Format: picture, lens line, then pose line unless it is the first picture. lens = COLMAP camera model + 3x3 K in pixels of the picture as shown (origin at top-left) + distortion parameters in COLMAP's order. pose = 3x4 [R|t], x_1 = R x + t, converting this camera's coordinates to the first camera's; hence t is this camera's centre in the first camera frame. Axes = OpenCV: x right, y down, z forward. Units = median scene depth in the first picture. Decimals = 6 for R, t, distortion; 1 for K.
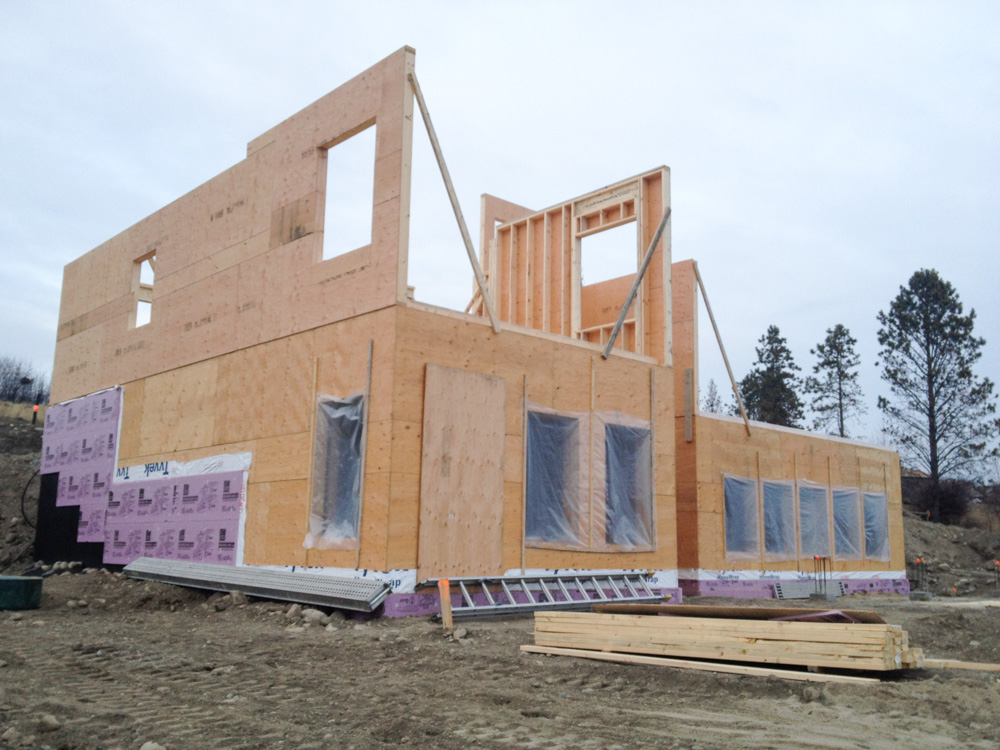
lens RADIAL K [[952.8, 0, 500.0], [0, 952.8, 375.0], [0, 0, 1]] dist [0.140722, -0.329565]
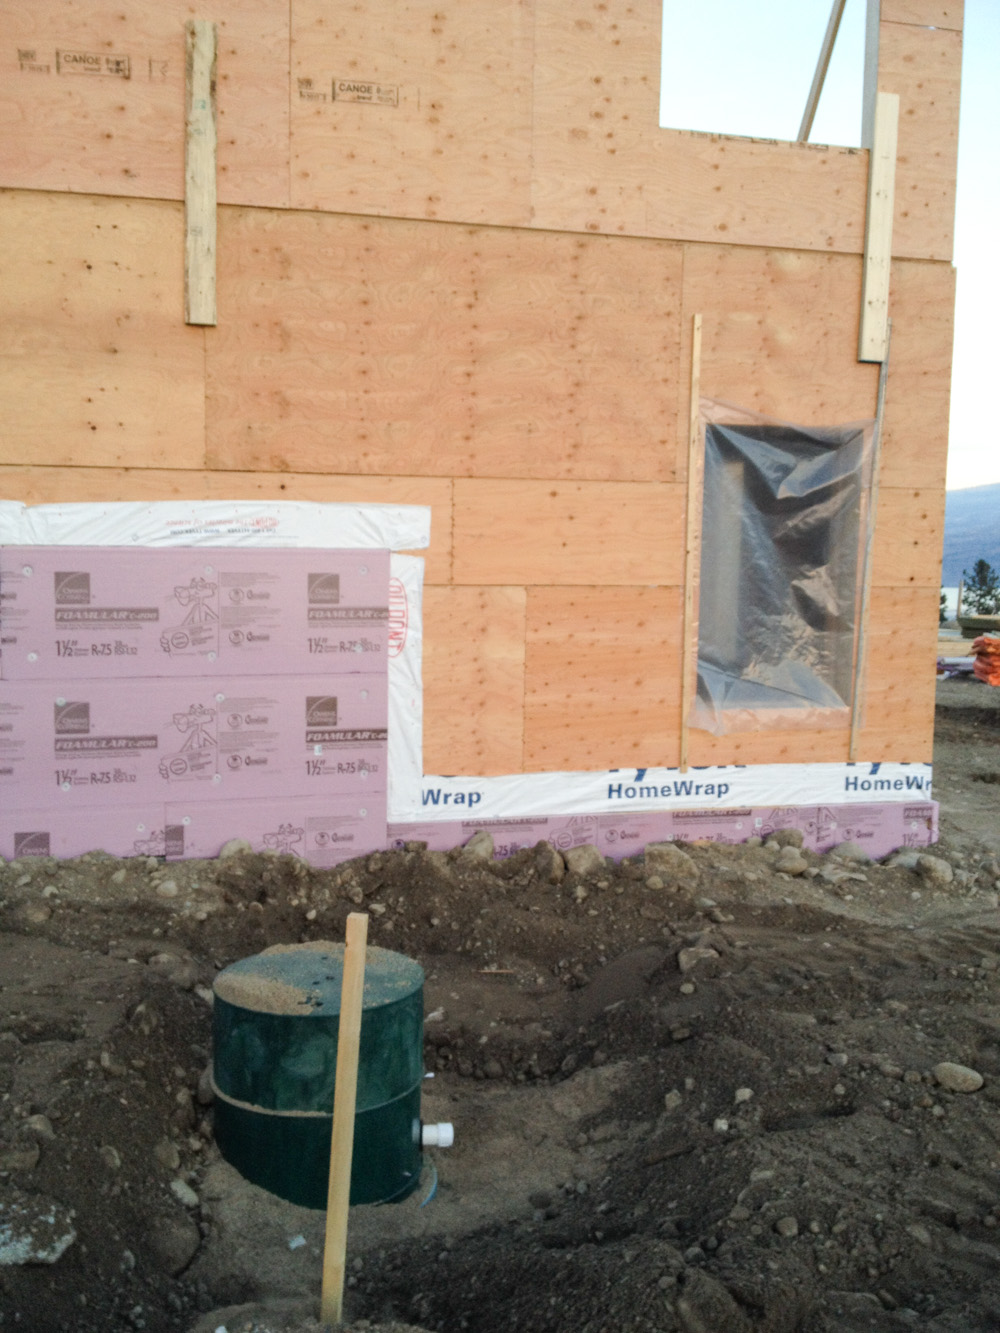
lens RADIAL K [[1270.1, 0, 500.0], [0, 1270.1, 666.5], [0, 0, 1]] dist [0.140722, -0.329565]
pose [[0.455880, -0.091843, 0.885290, -0.648267], [-0.163397, 0.969121, 0.184681, 0.037210], [-0.874914, -0.228846, 0.426796, 0.656222]]
